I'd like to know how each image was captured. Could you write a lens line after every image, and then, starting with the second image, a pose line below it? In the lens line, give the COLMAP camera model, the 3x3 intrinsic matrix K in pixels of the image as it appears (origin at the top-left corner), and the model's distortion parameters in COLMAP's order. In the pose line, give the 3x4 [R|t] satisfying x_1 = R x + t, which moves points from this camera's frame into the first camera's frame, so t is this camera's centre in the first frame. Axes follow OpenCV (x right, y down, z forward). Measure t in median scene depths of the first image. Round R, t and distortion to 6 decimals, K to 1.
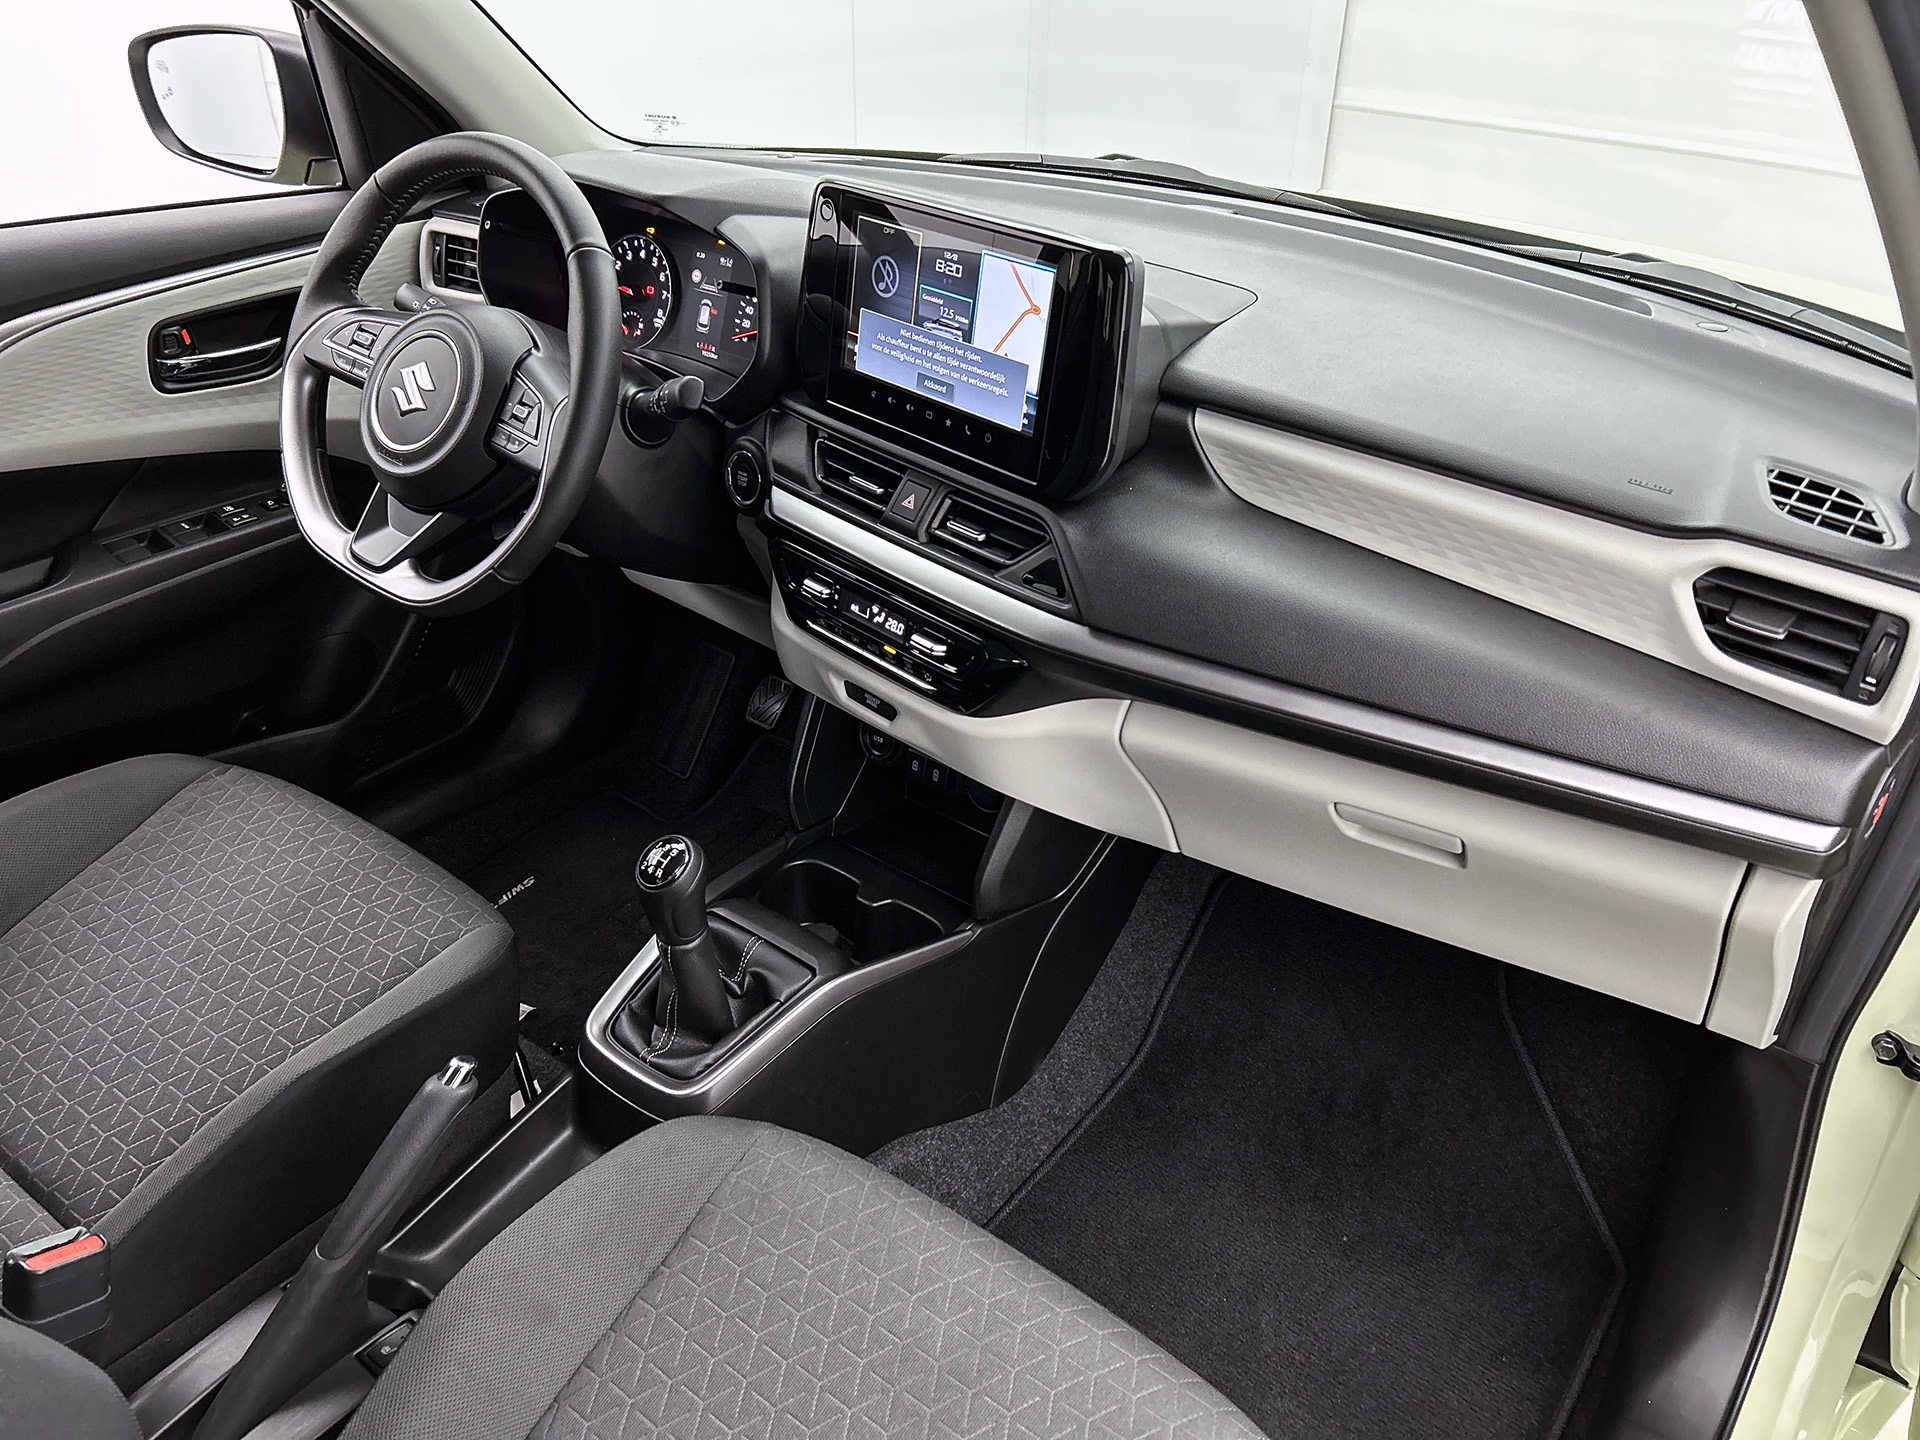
lens RADIAL K [[1444.1, 0, 989.4], [0, 1444.1, 729.4], [0, 0, 1]] dist [0.024298, -0.025148]
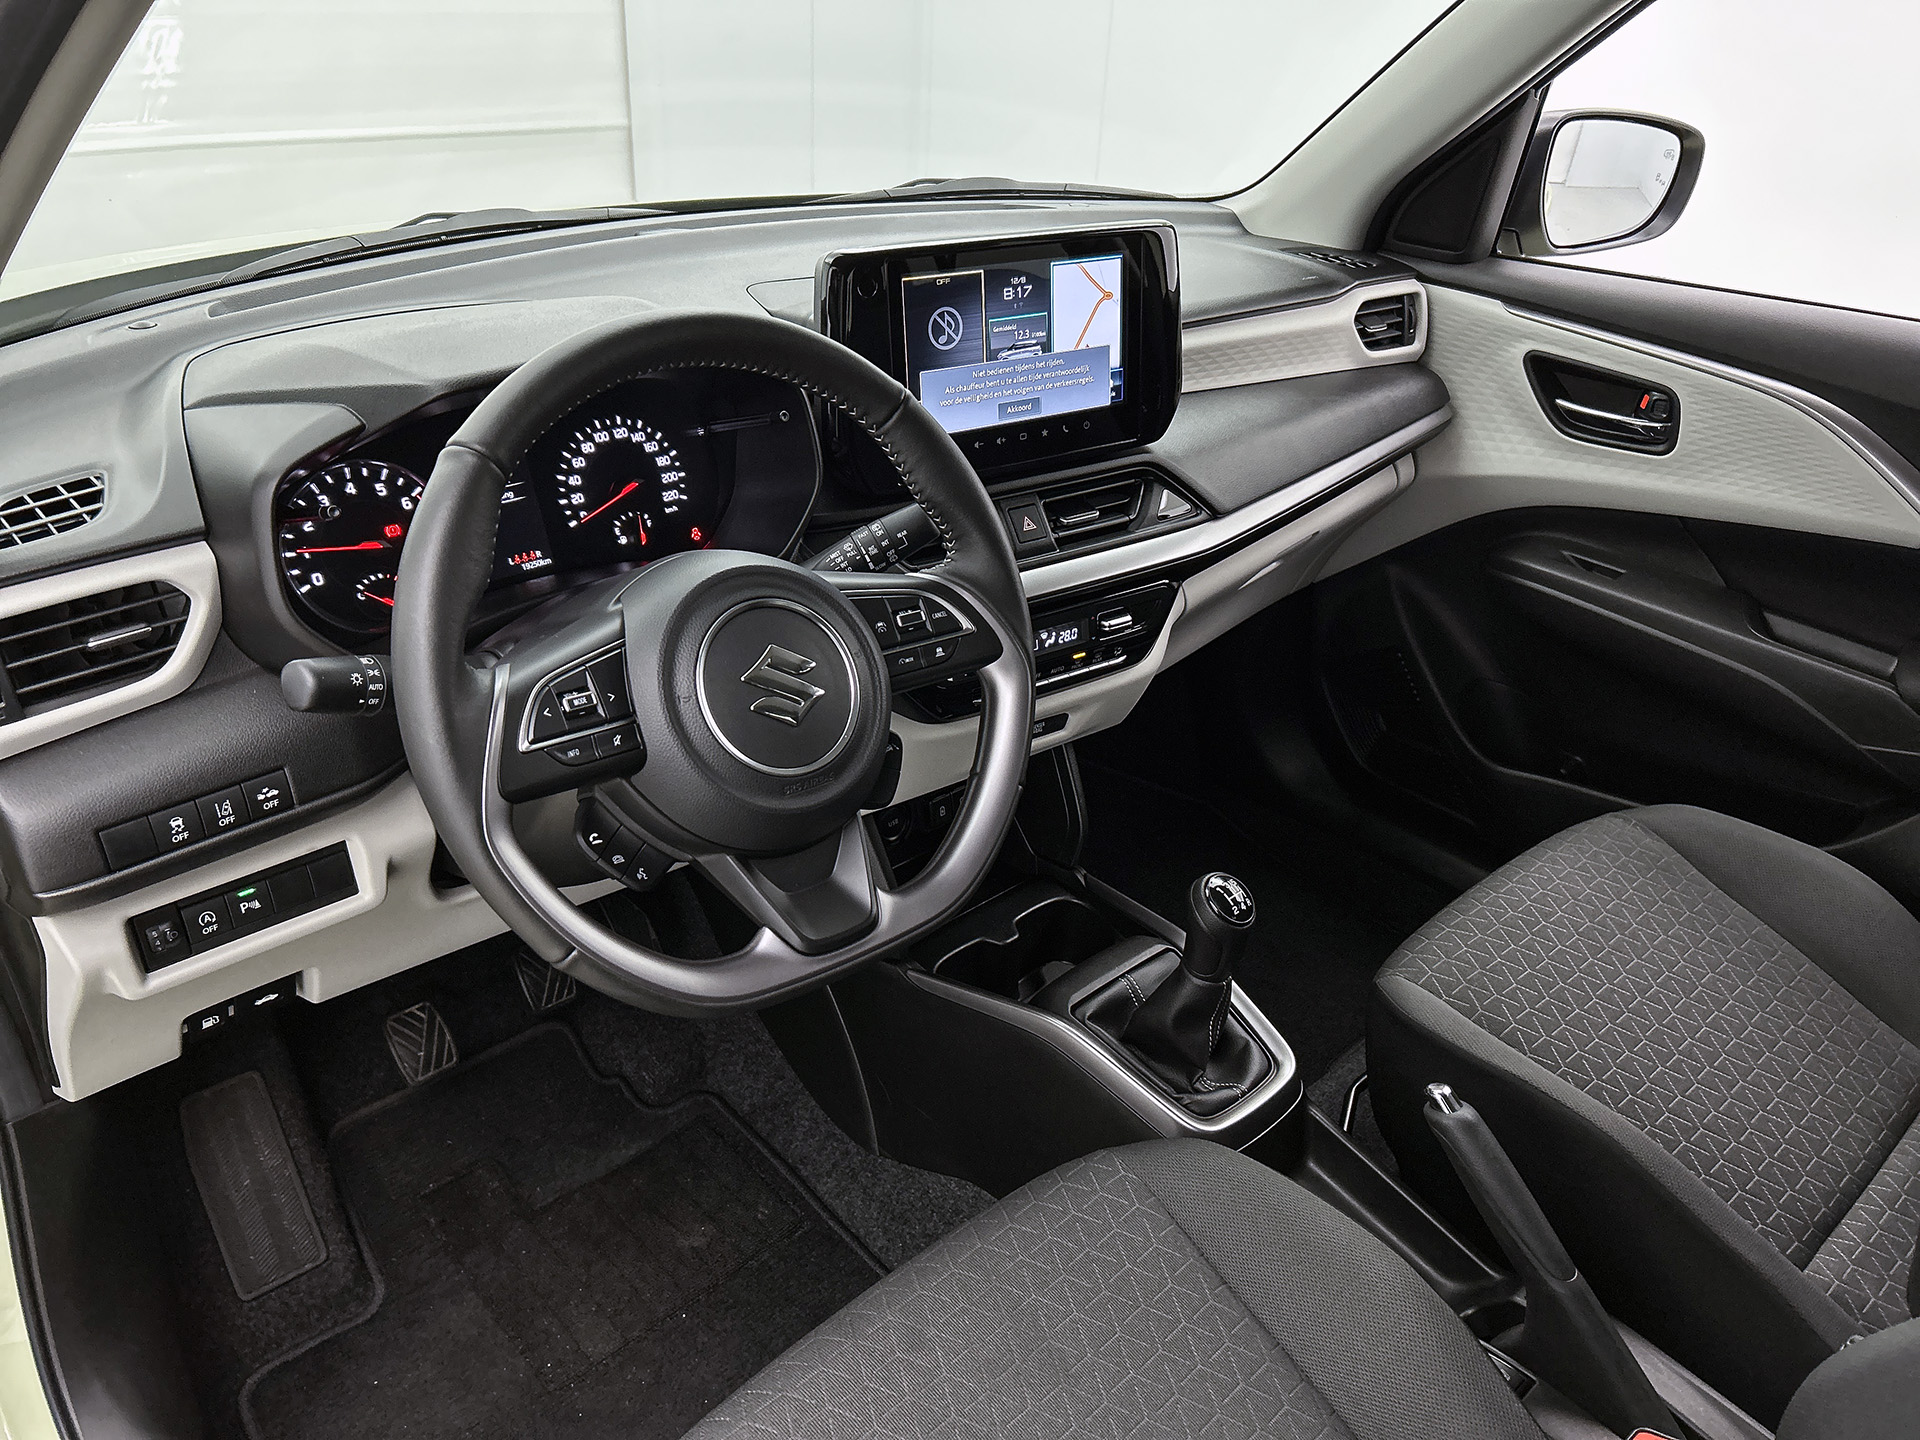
lens RADIAL K [[1444.1, 0, 975.2], [0, 1444.1, 723.0], [0, 0, 1]] dist [0.024298, -0.025148]
pose [[0.182423, -0.503041, 0.844791, -1.019864], [0.480245, 0.795330, 0.369885, -0.452202], [-0.857955, 0.338231, 0.386670, 0.700480]]
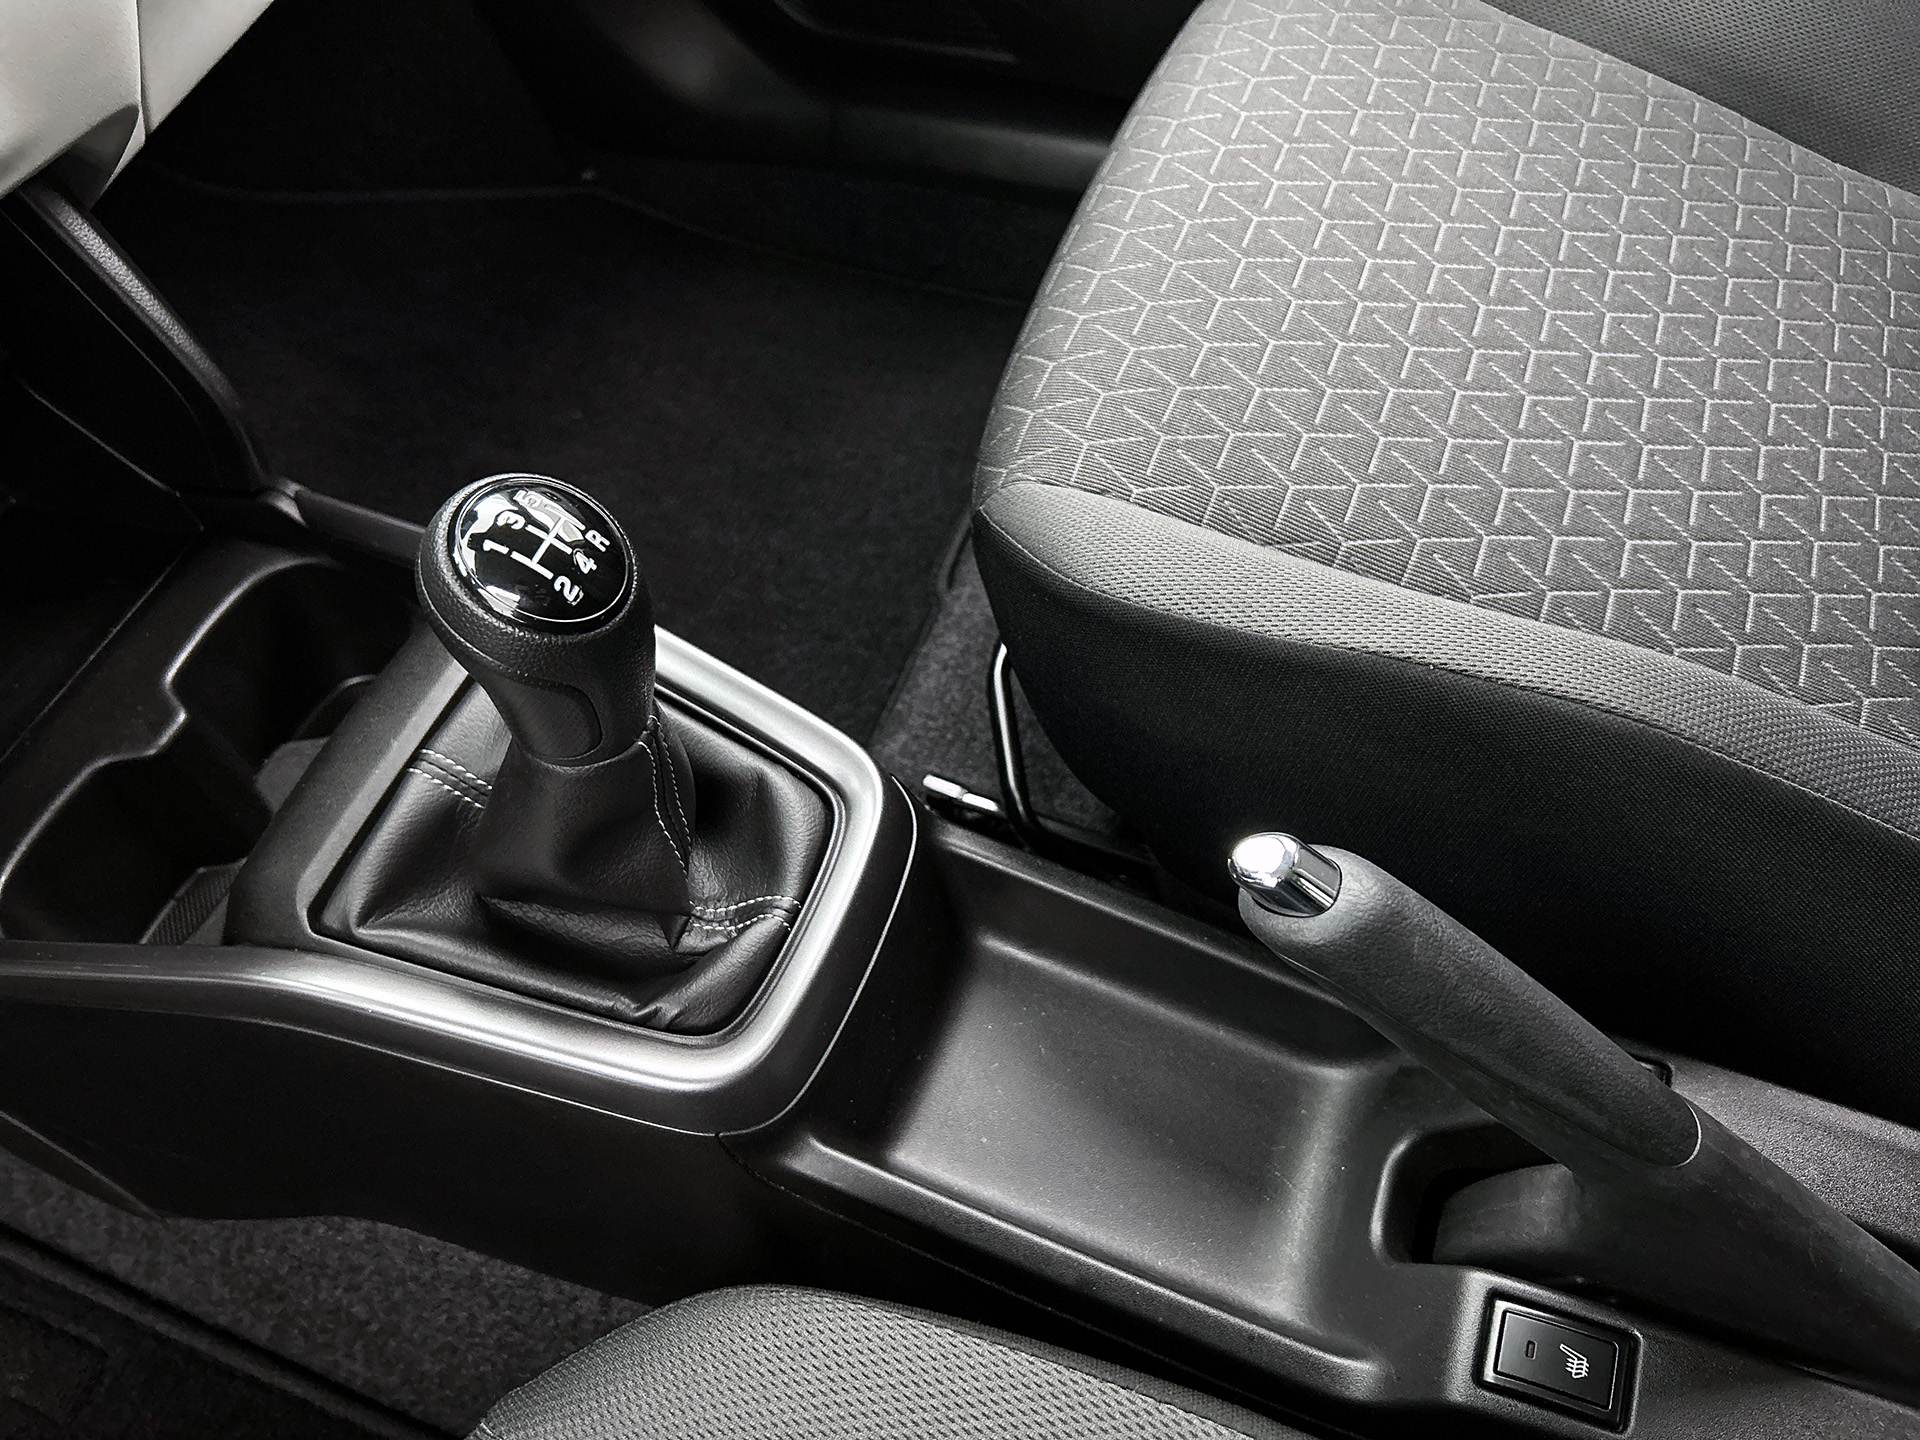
lens RADIAL K [[1444.1, 0, 999.3], [0, 1444.1, 694.8], [0, 0, 1]] dist [0.024298, -0.025148]
pose [[-0.287118, -0.781315, 0.554175, -0.447952], [0.554831, 0.335957, 0.761115, -0.081393], [-0.780850, 0.526003, 0.337039, 0.798422]]
